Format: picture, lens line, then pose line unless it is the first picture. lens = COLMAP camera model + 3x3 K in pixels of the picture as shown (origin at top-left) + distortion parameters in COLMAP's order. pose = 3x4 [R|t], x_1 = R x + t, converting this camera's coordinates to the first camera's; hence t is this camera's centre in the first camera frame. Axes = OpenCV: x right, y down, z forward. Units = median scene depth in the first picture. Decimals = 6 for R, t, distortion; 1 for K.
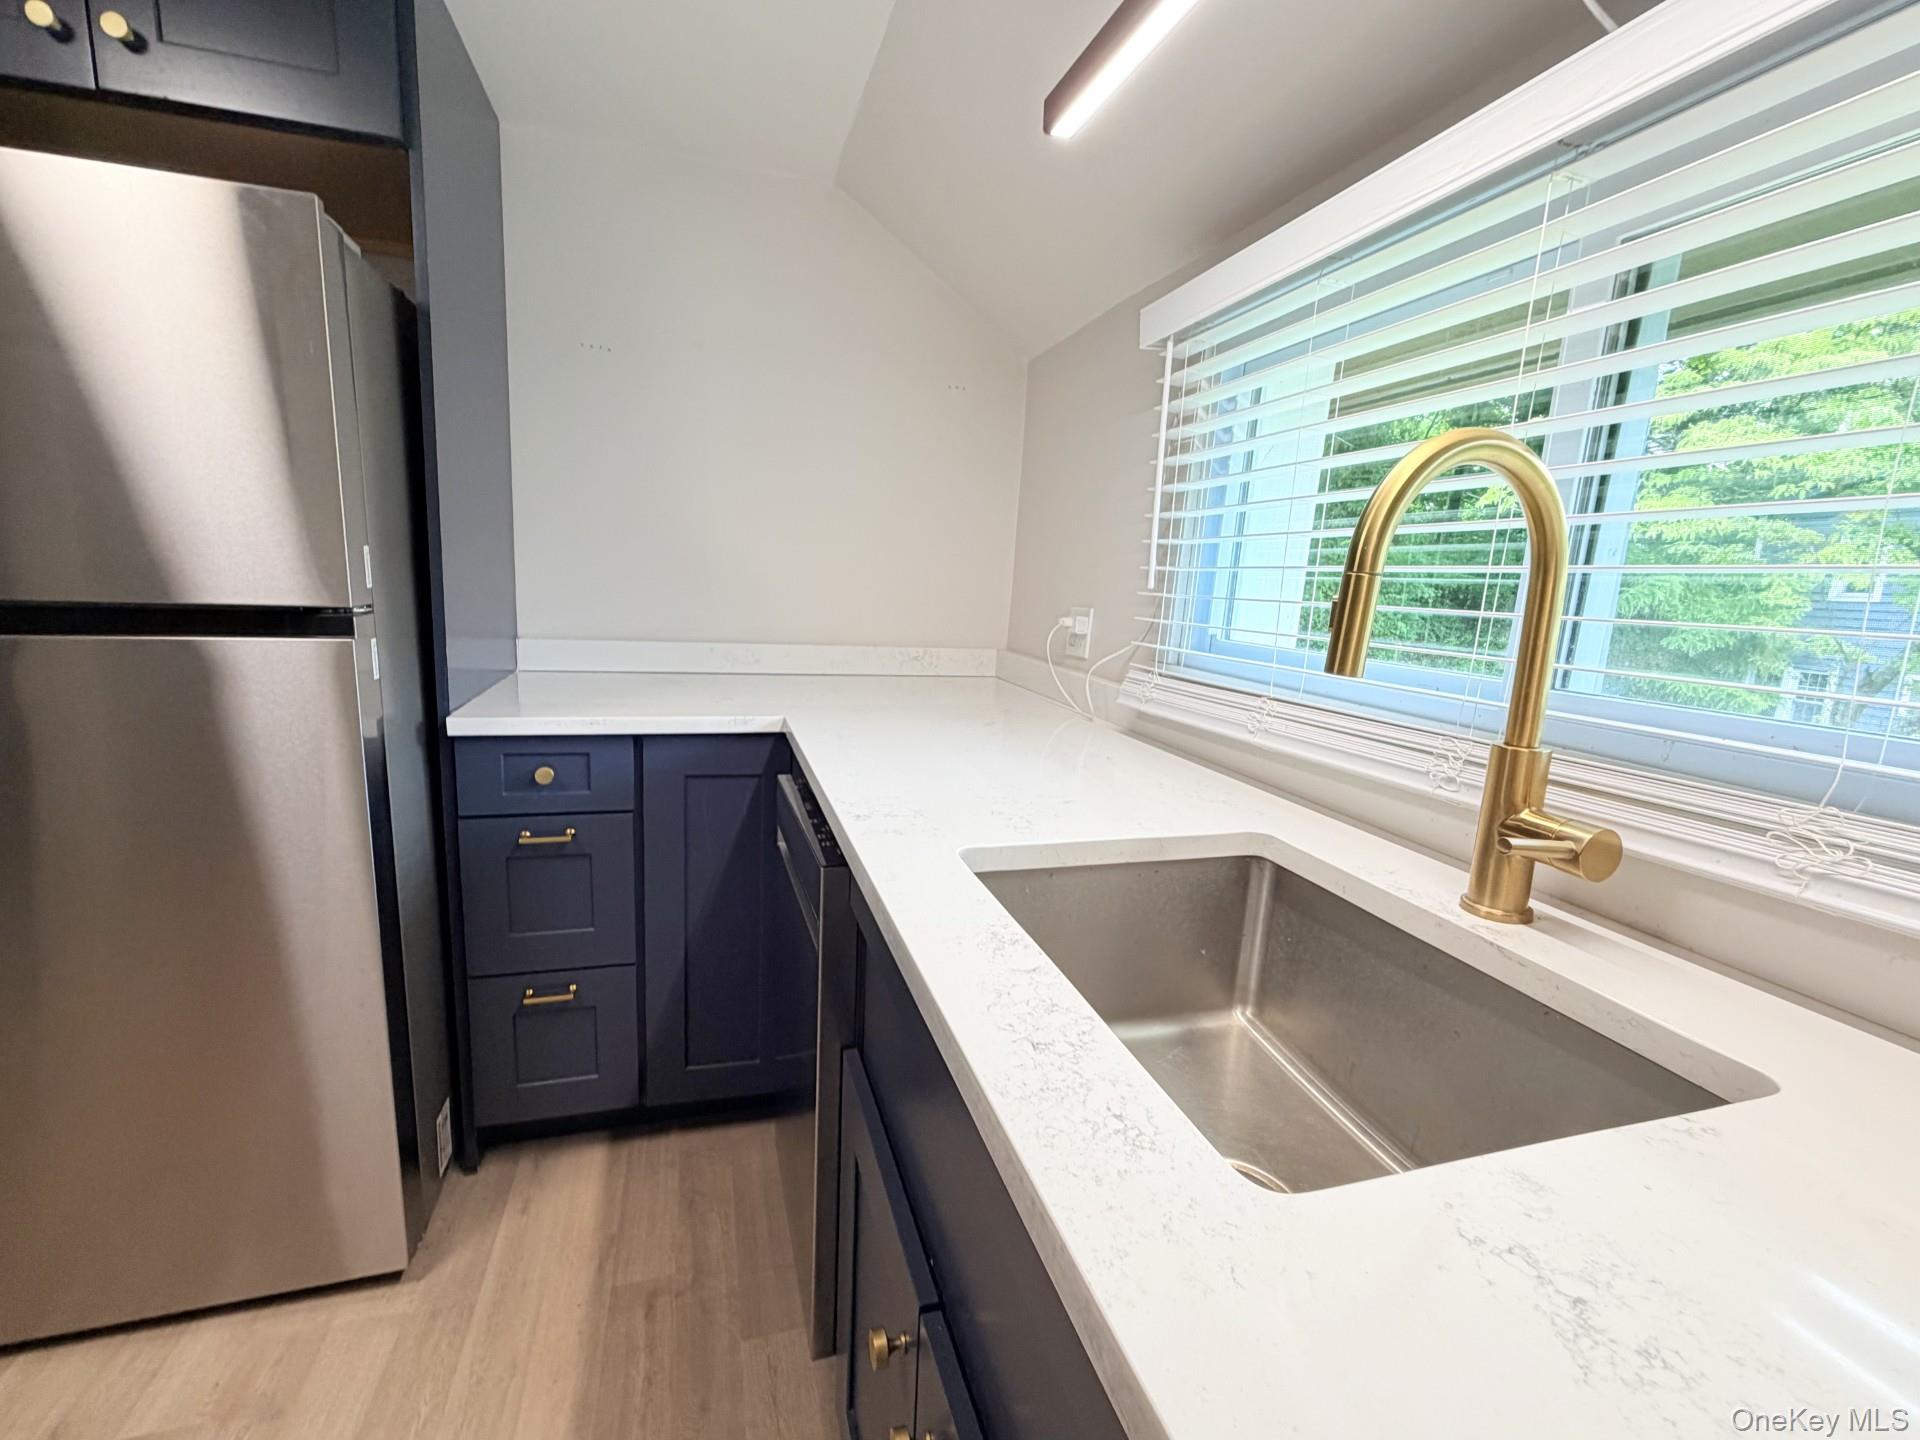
lens RADIAL K [[841.1, 0, 958.6], [0, 841.1, 716.5], [0, 0, 1]] dist [-0.000292, -0.000181]
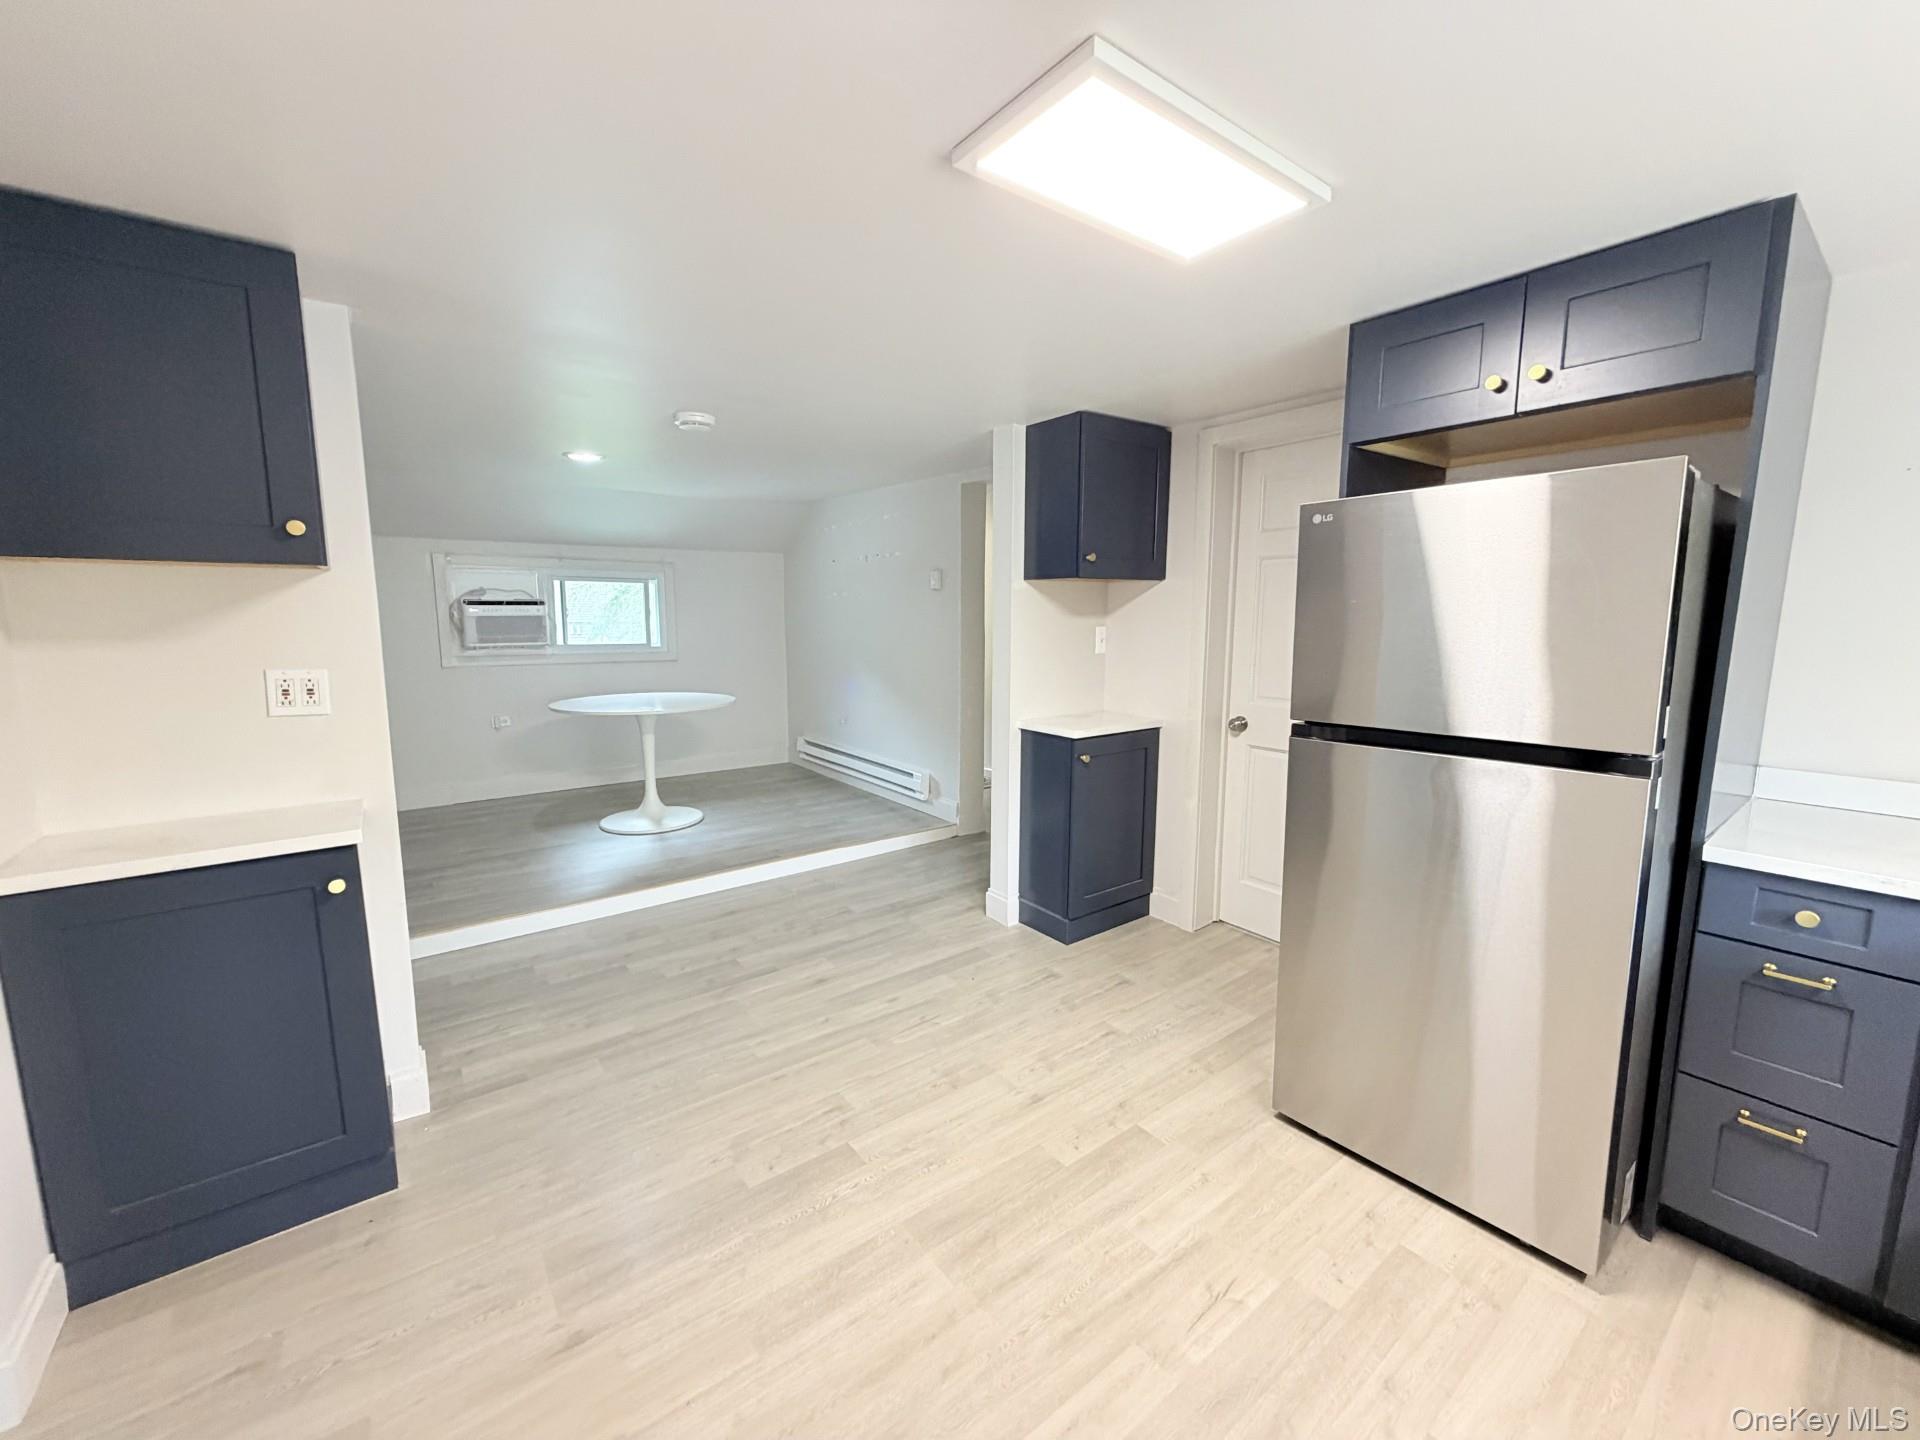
lens RADIAL K [[764.2, 0, 954.6], [0, 764.2, 720.1], [0, 0, 1]] dist [0.000655, -0.000007]
pose [[0.350593, 0.080169, -0.933090, -0.000208], [-0.139066, 0.989740, 0.032784, -0.057761], [0.926145, 0.118268, 0.358145, -0.343860]]
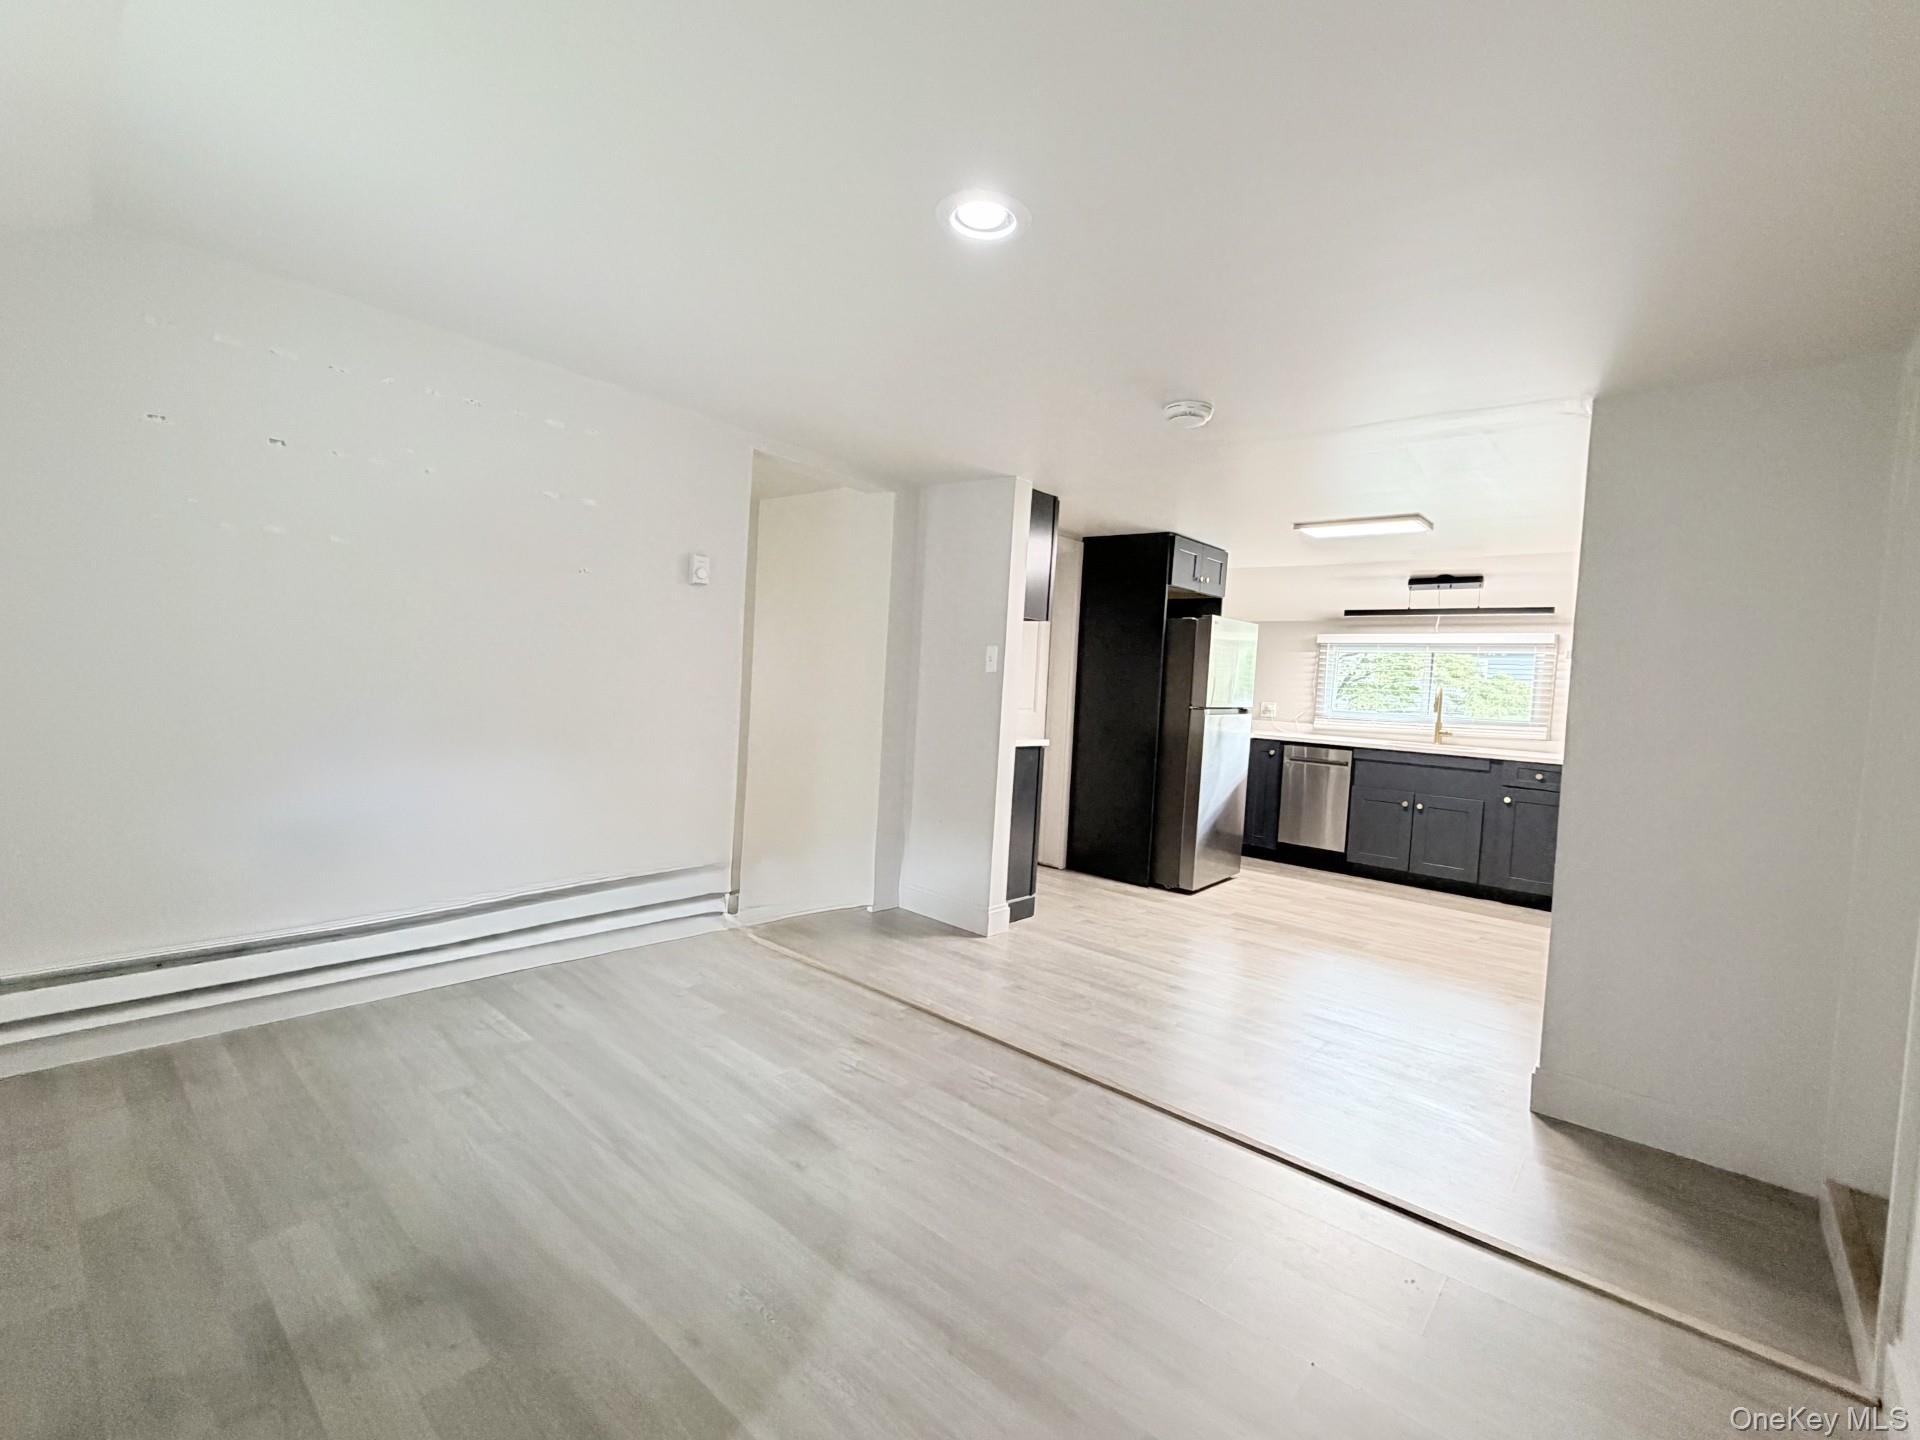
lens RADIAL K [[841.1, 0, 958.6], [0, 841.1, 716.5], [0, 0, 1]] dist [-0.000292, -0.000181]
pose [[0.846929, -0.029522, 0.530885, -3.553319], [0.077865, 0.994579, -0.068912, 0.086771], [-0.525973, 0.099701, 0.844637, -1.586234]]
